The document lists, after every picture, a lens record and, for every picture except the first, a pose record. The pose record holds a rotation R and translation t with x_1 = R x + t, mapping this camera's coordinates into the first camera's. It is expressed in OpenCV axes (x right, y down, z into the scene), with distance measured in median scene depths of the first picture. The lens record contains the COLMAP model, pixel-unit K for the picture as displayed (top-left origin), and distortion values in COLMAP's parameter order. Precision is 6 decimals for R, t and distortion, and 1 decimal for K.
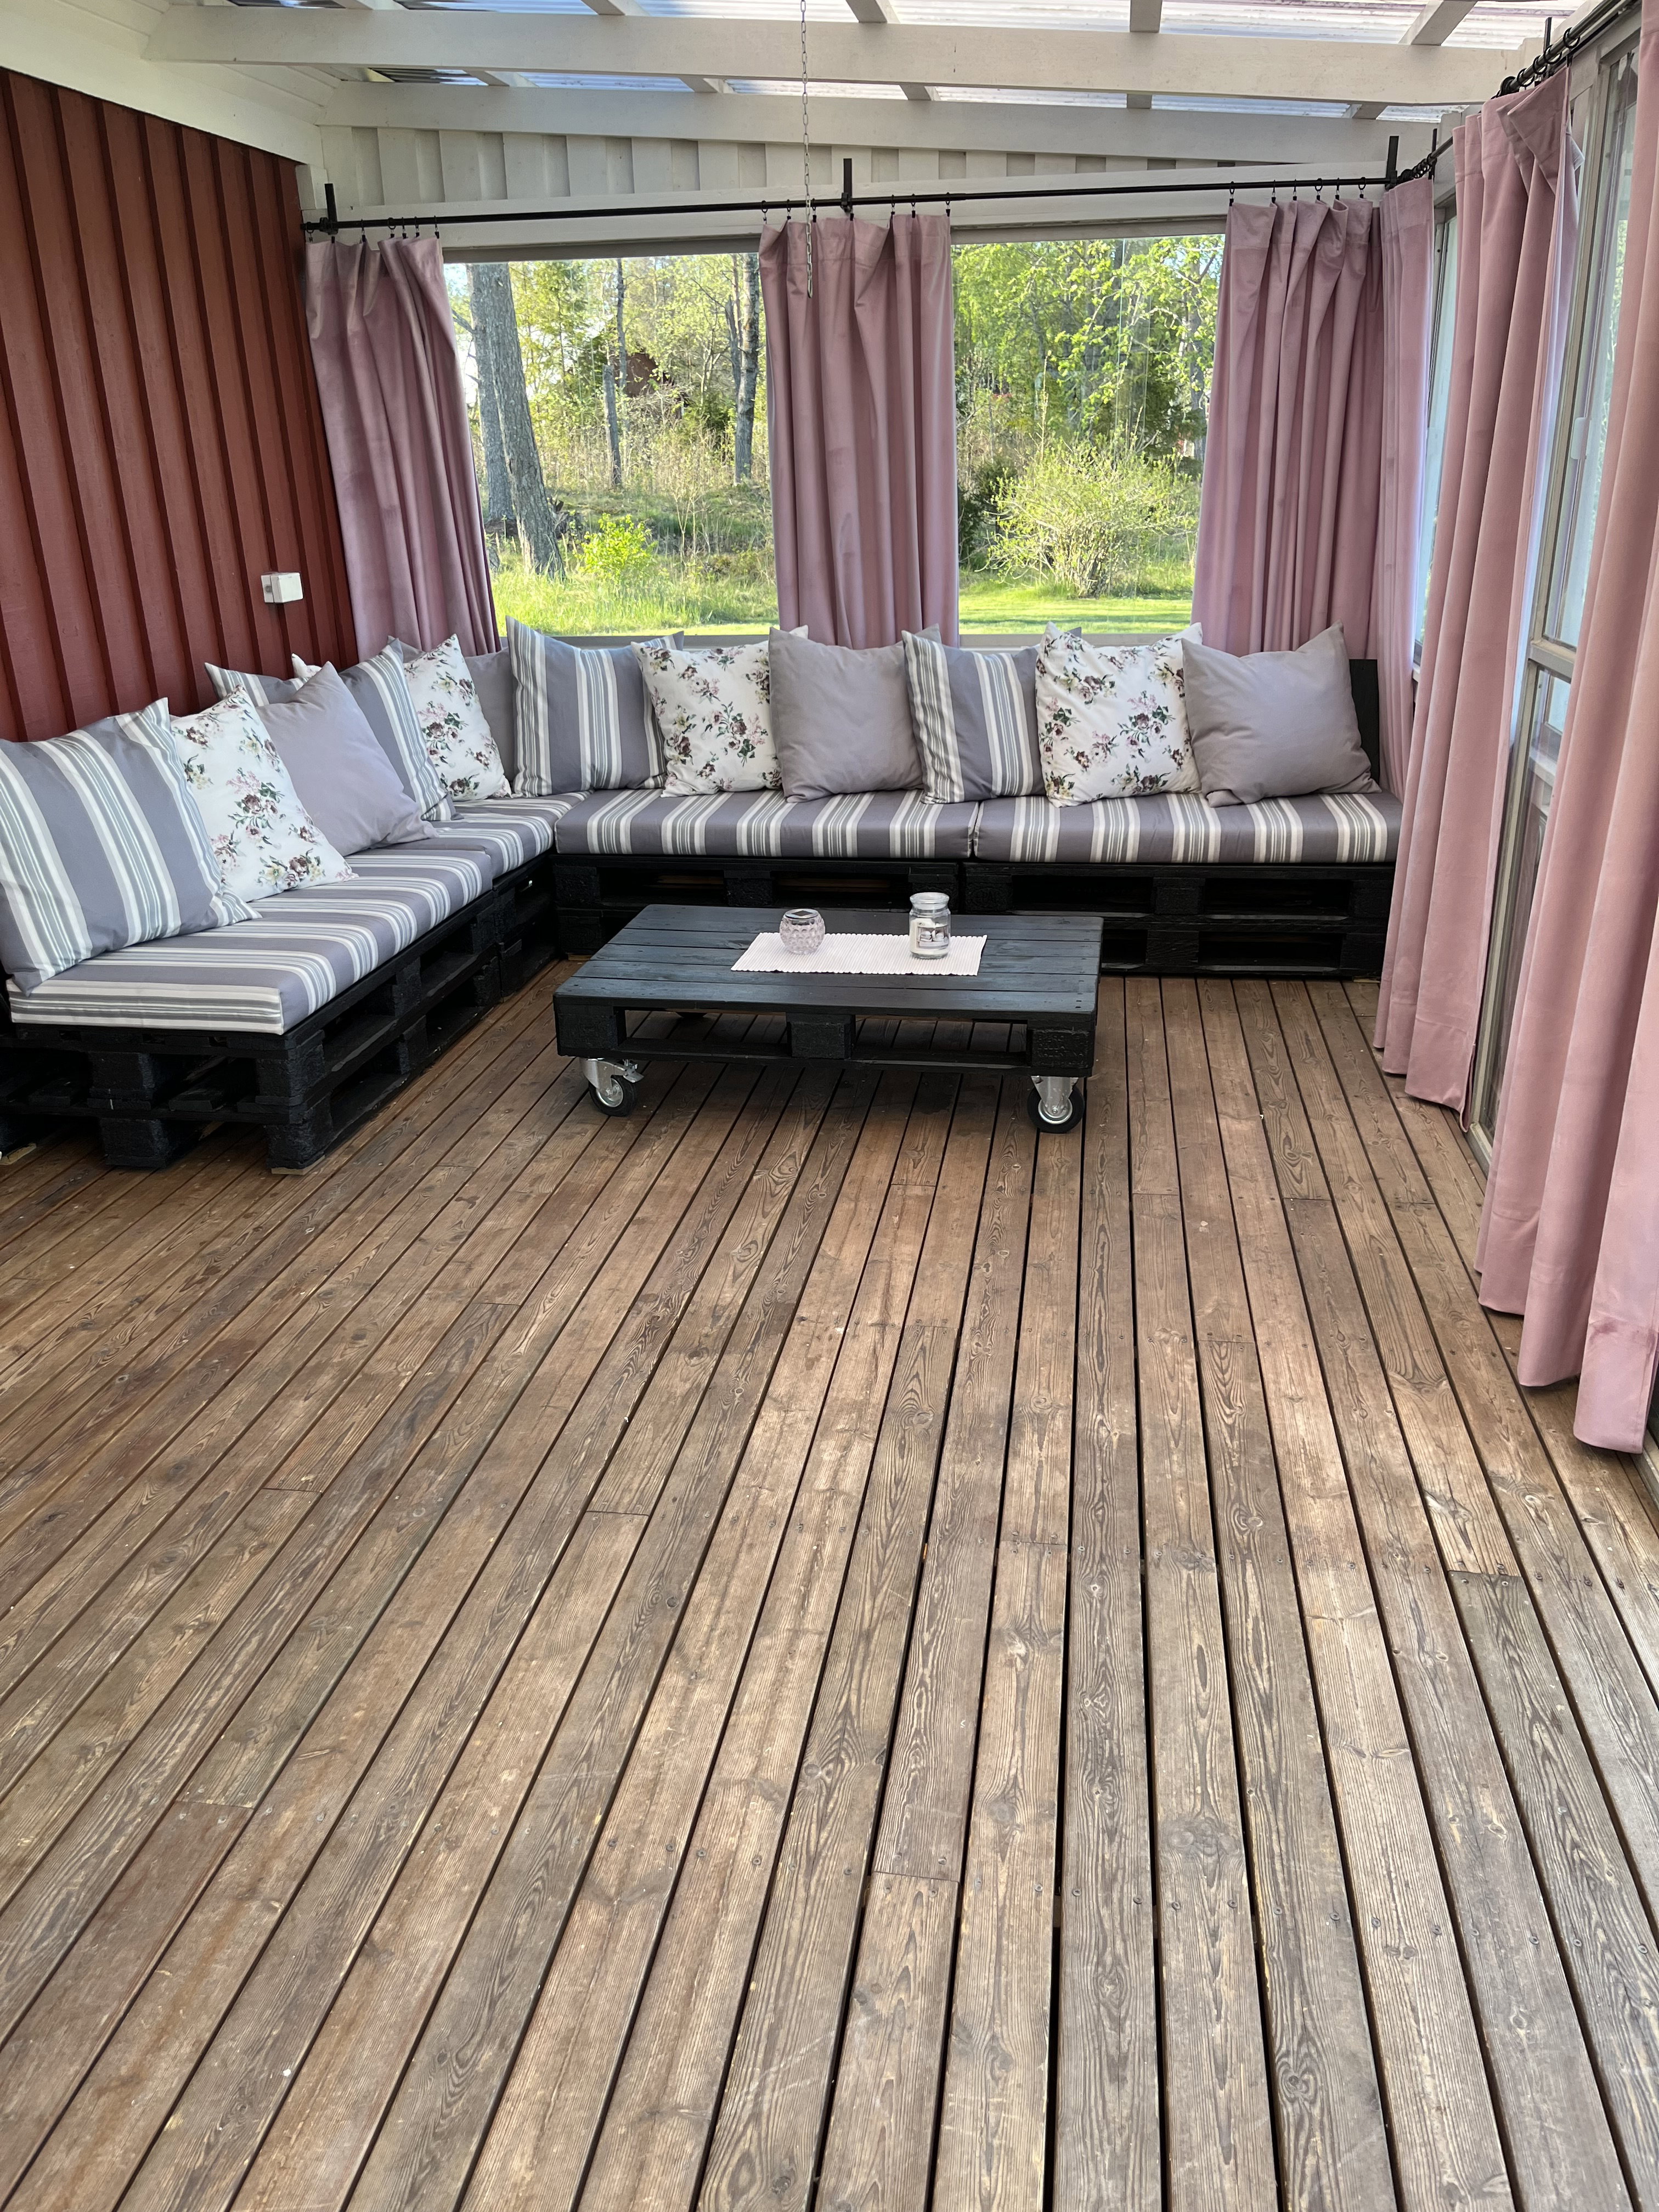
lens RADIAL K [[1668.2, 0, 822.4], [0, 1668.2, 1163.6], [0, 0, 1]] dist [0.069347, -0.100417]
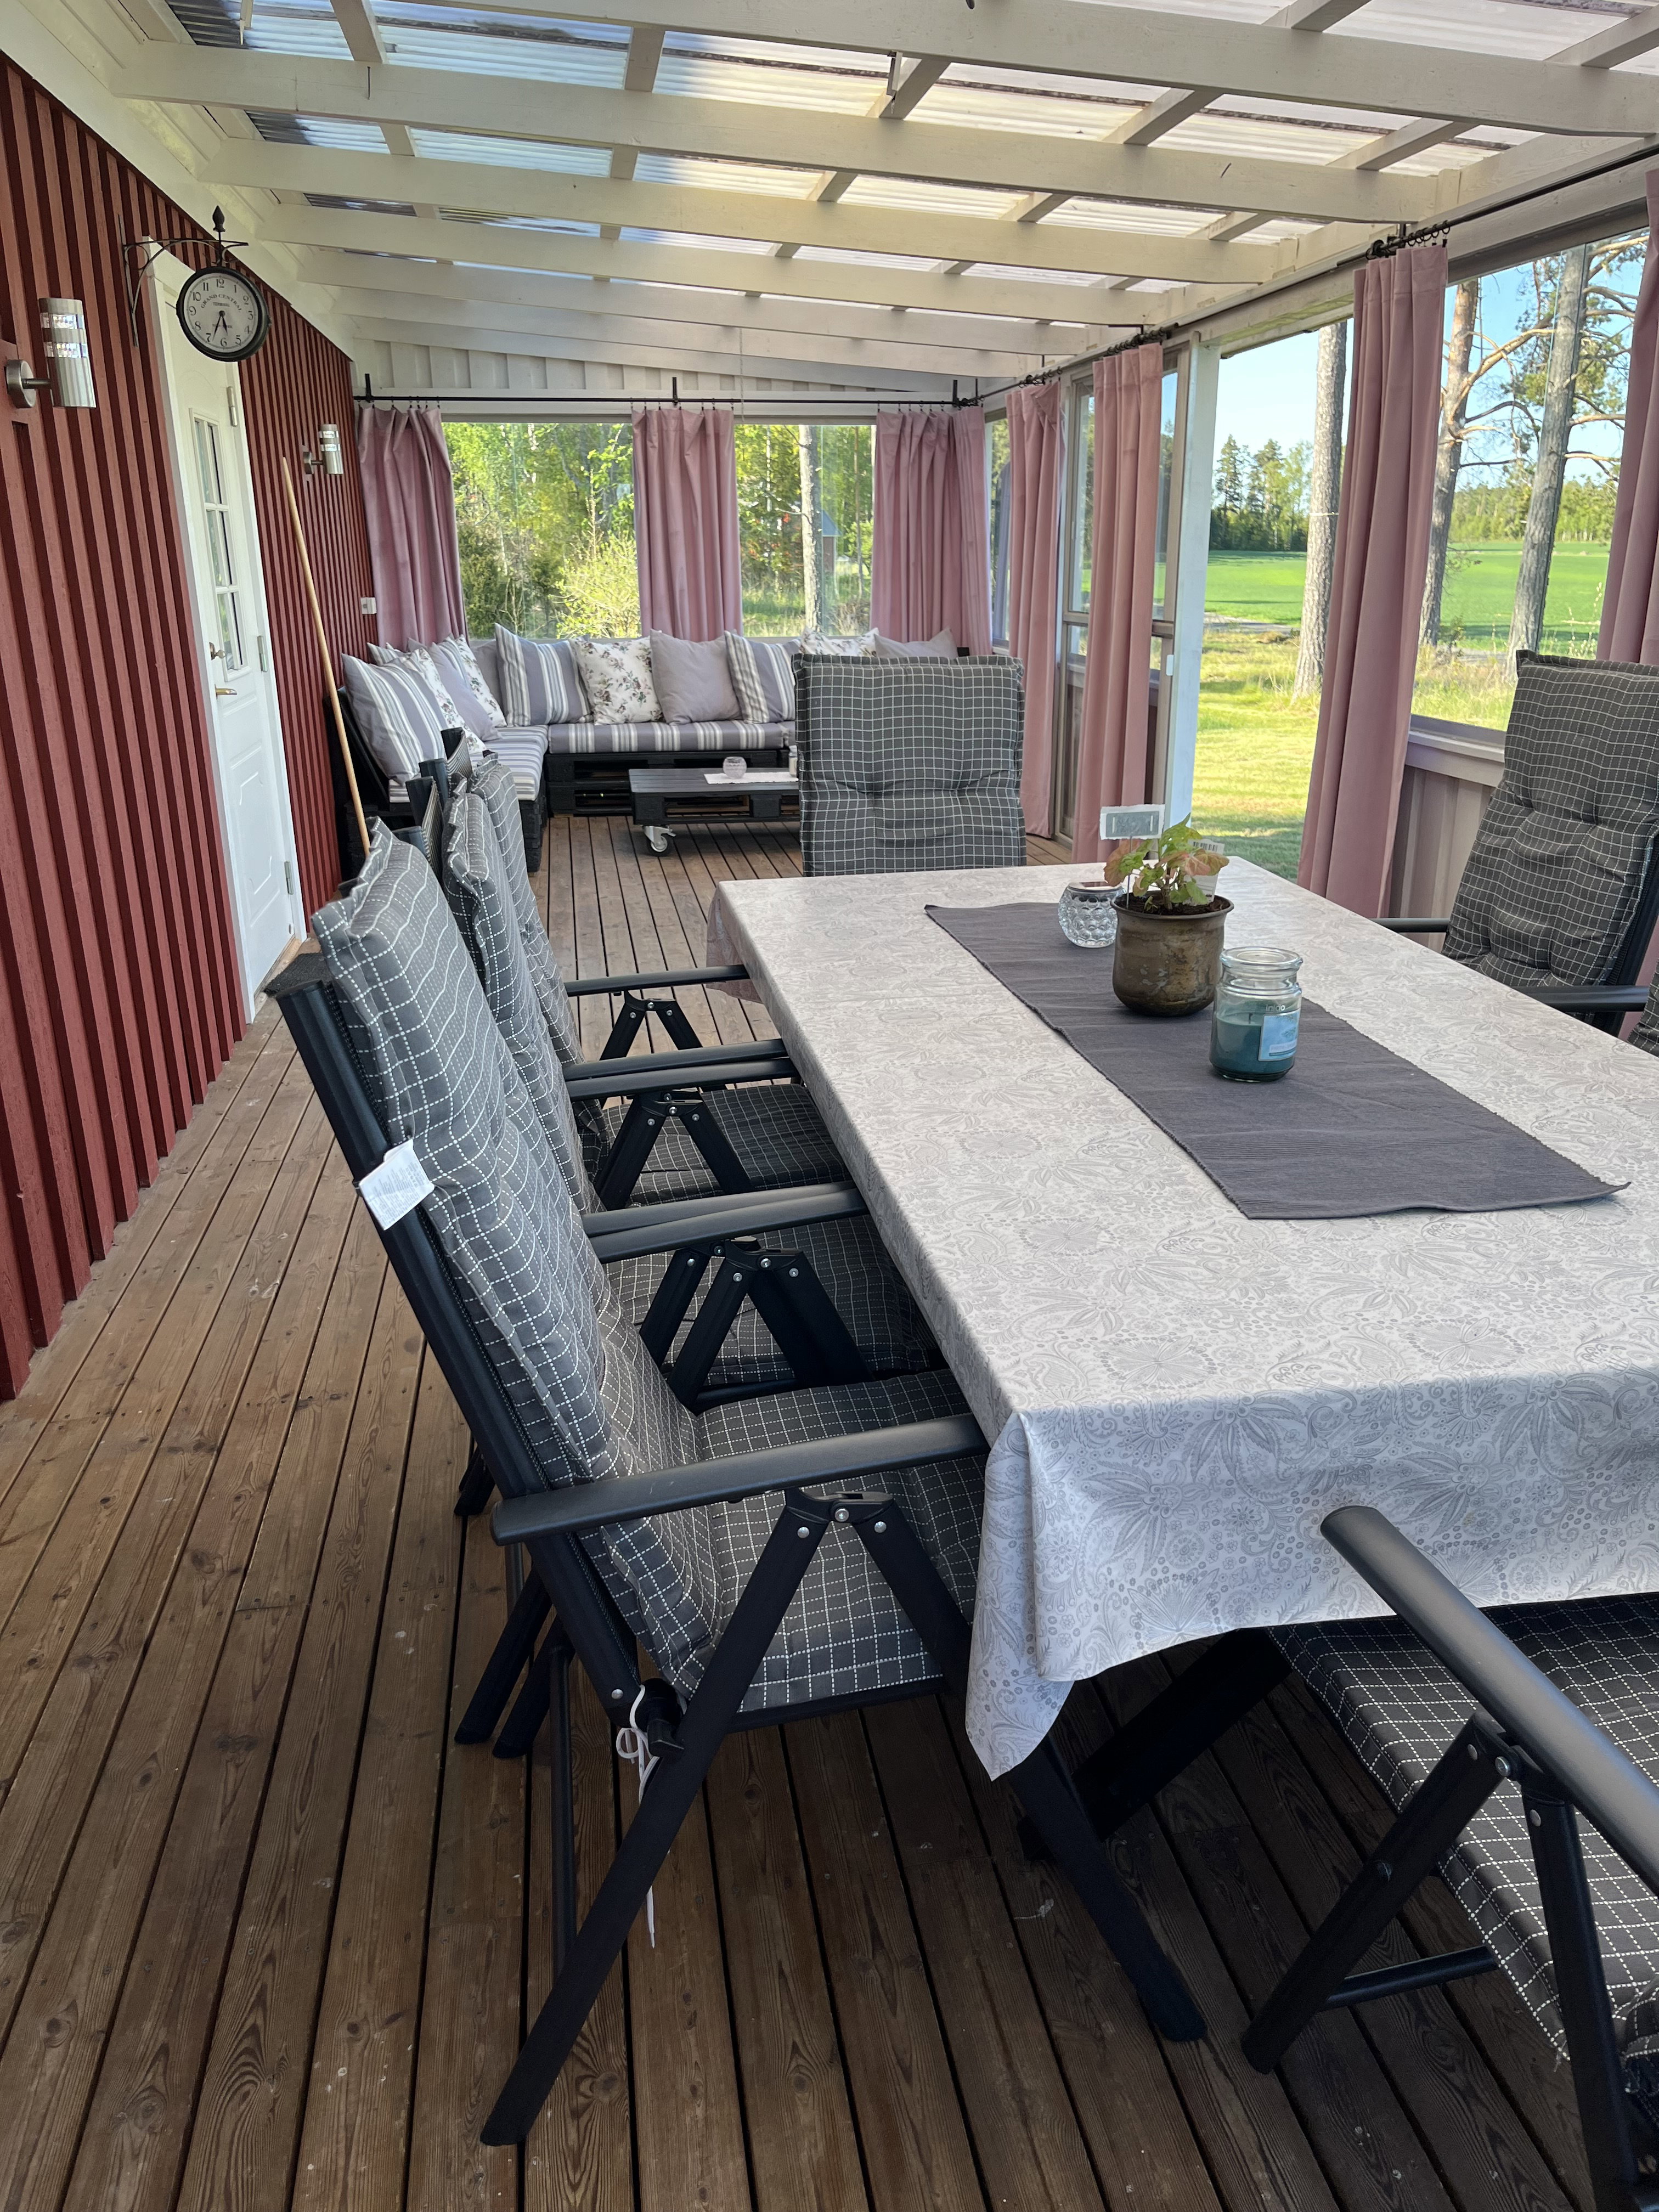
lens RADIAL K [[1694.4, 0, 832.6], [0, 1694.4, 1156.7], [0, 0, 1]] dist [0.036938, -0.043109]
pose [[0.952273, -0.088827, 0.292036, -0.458787], [0.106042, 0.993404, -0.043624, 0.361927], [-0.286235, 0.072510, 0.955412, -0.794385]]
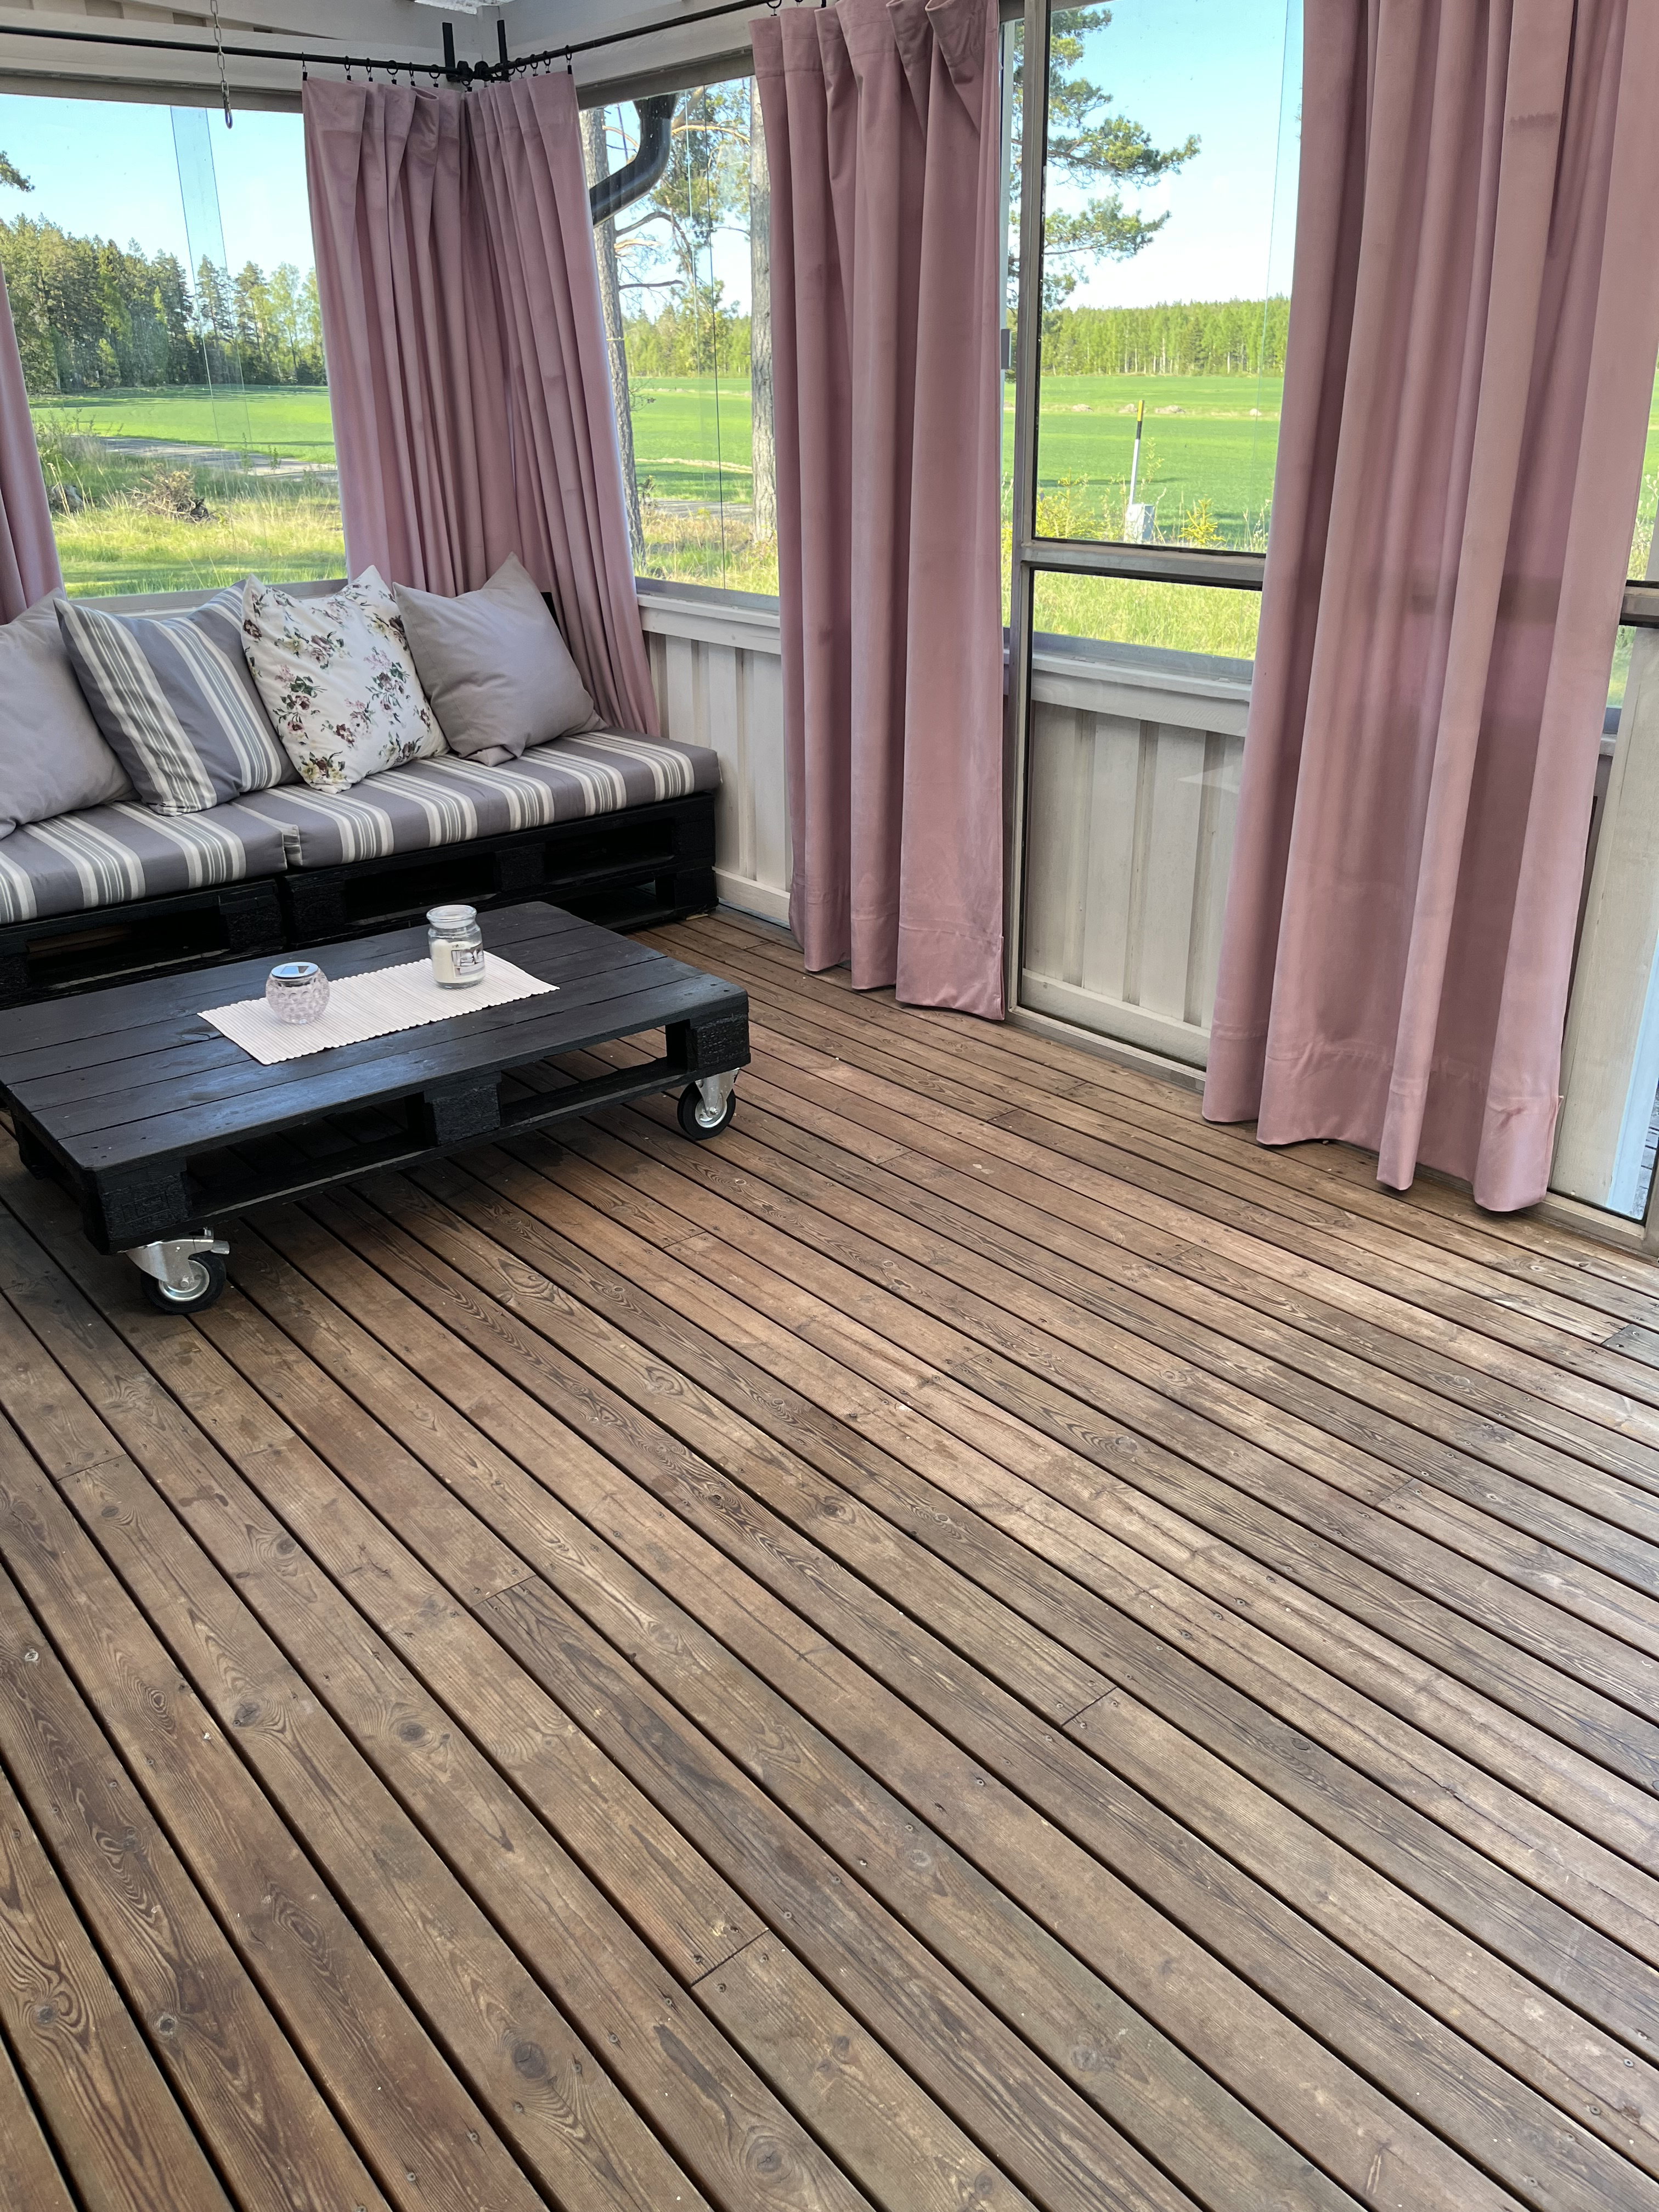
lens RADIAL K [[1674.6, 0, 872.2], [0, 1674.6, 1142.2], [0, 0, 1]] dist [0.058852, -0.077052]
pose [[0.654261, -0.303747, 0.692590, -0.336004], [0.294300, 0.945870, 0.136814, -0.089919], [-0.696657, 0.114317, 0.708238, 0.254304]]
